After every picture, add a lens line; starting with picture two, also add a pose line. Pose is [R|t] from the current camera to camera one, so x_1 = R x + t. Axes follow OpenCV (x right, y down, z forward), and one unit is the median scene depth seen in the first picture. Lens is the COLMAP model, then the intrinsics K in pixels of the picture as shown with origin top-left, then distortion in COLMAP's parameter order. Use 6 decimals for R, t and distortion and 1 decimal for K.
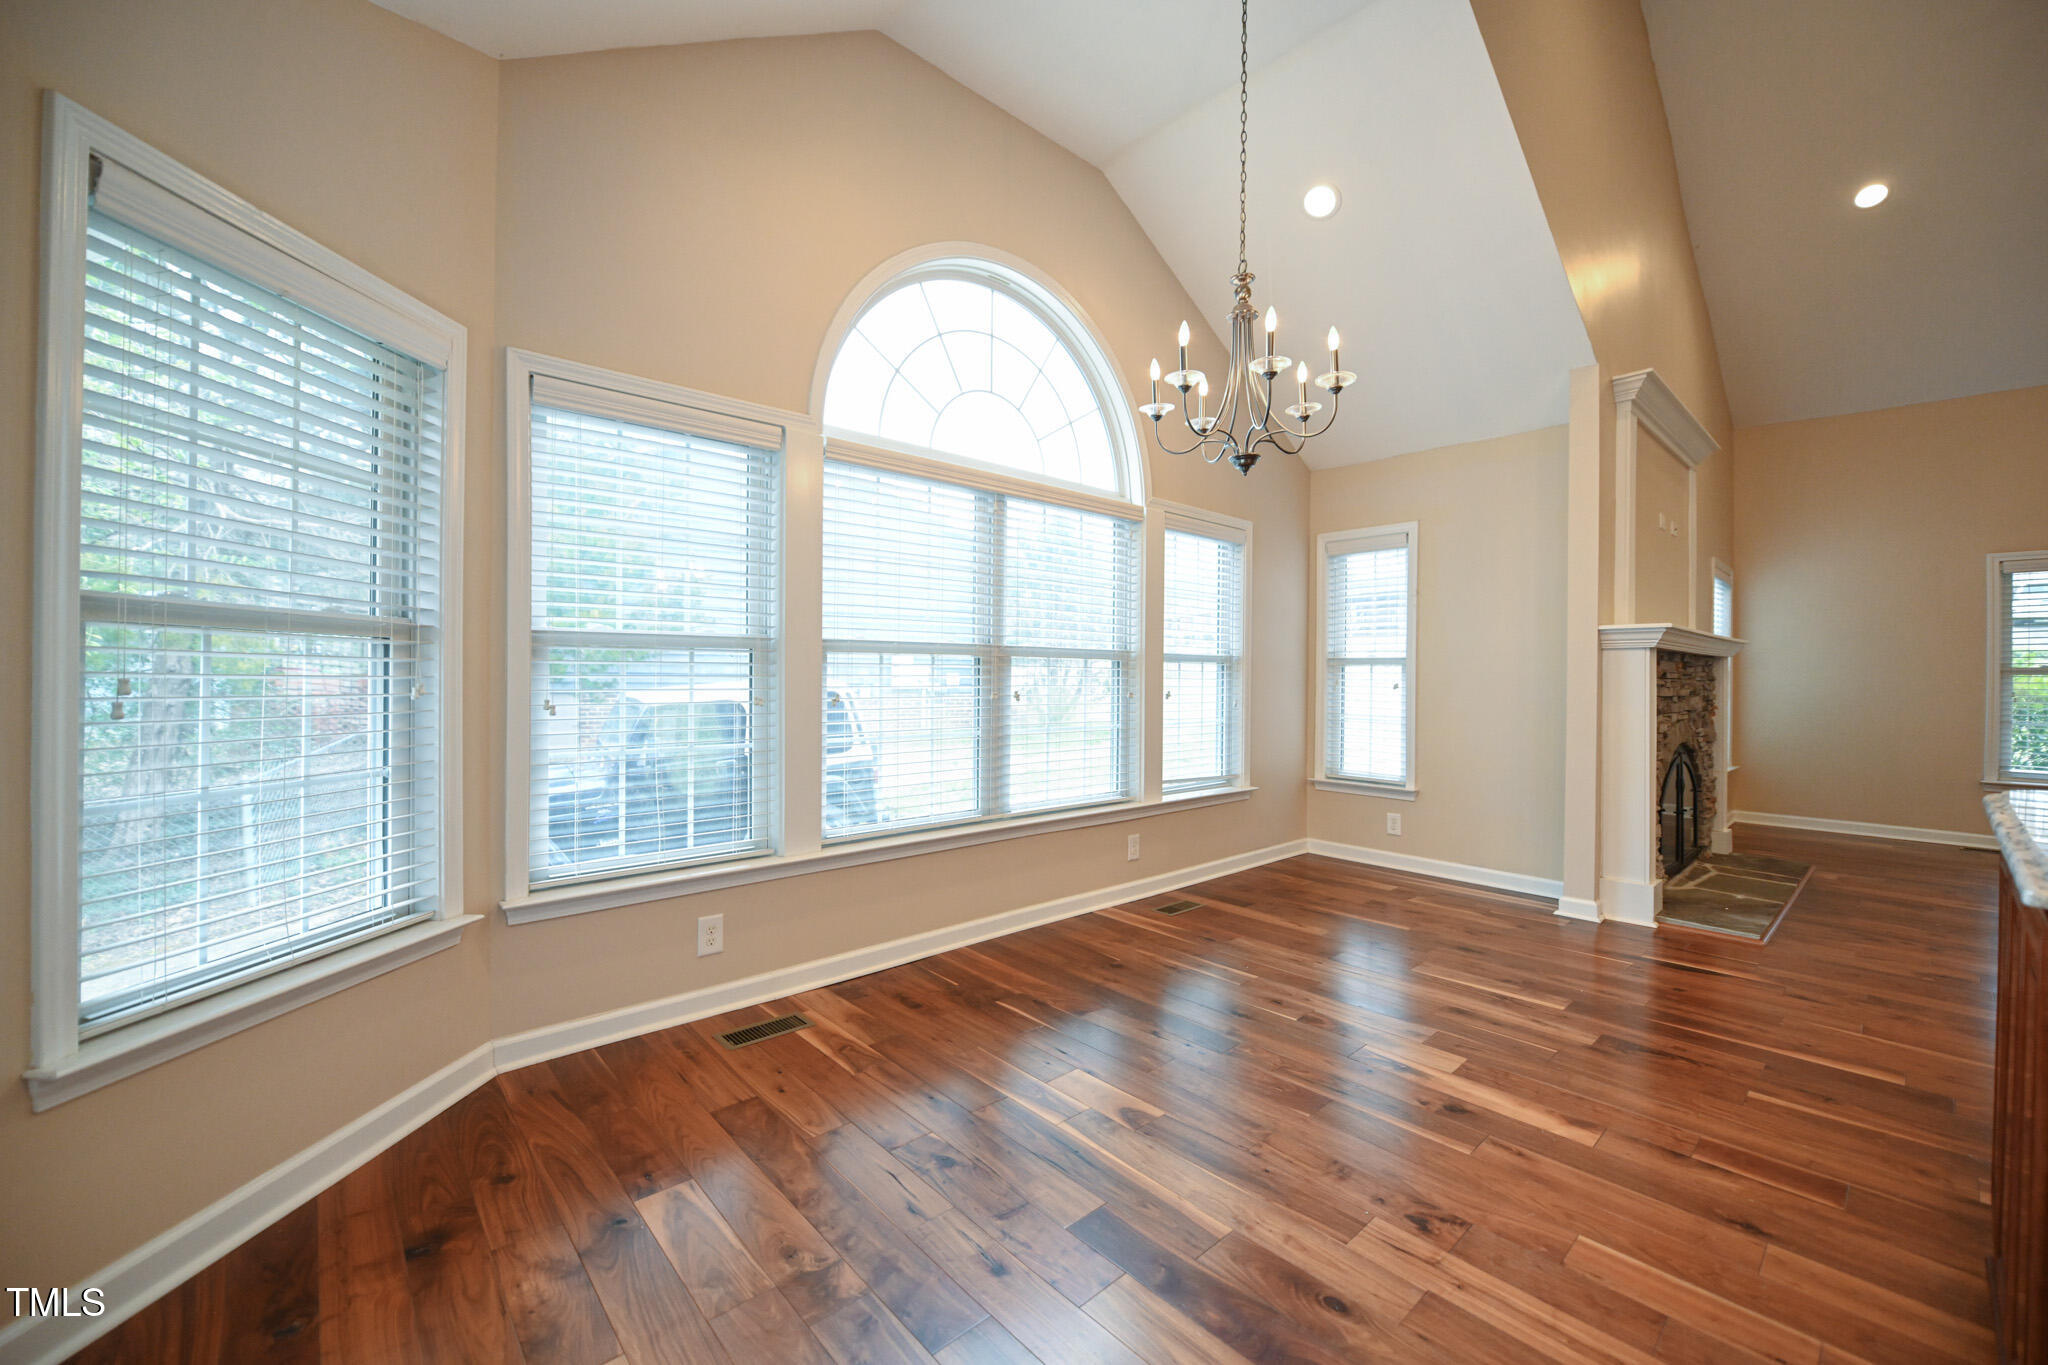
lens RADIAL K [[803.1, 0, 1024.0], [0, 803.1, 682.5], [0, 0, 1]] dist [-0.000391, 0.000014]
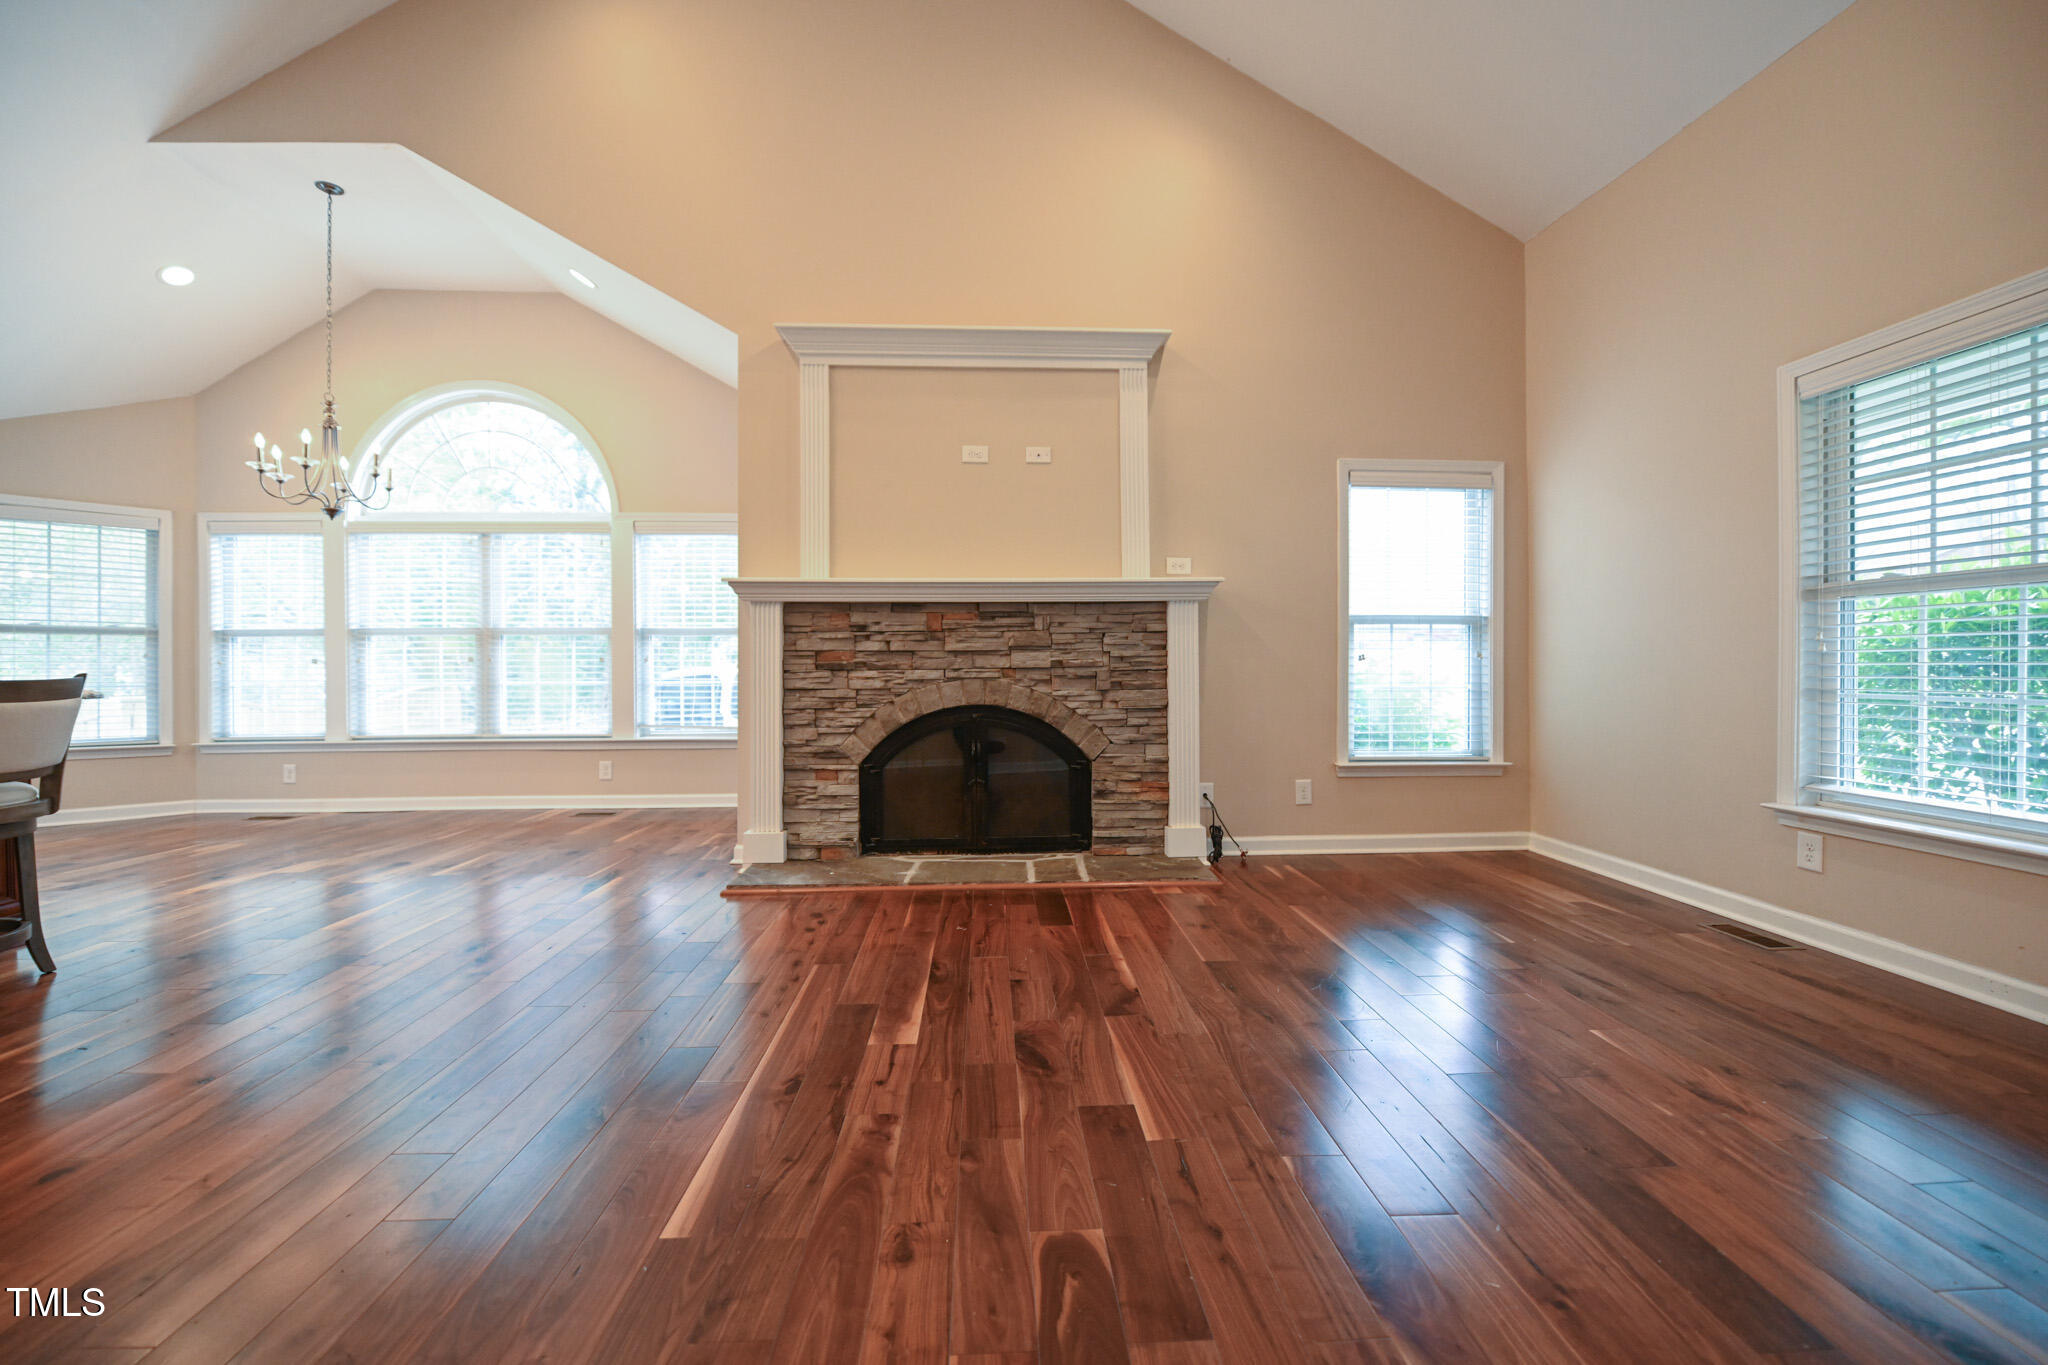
lens RADIAL K [[803.1, 0, 1024.0], [0, 803.1, 682.5], [0, 0, 1]] dist [-0.000391, 0.000014]
pose [[0.774740, 0.002041, -0.632277, 1.813346], [0.010564, 0.999813, 0.016171, 0.044904], [0.632192, -0.019207, 0.774573, 0.461780]]
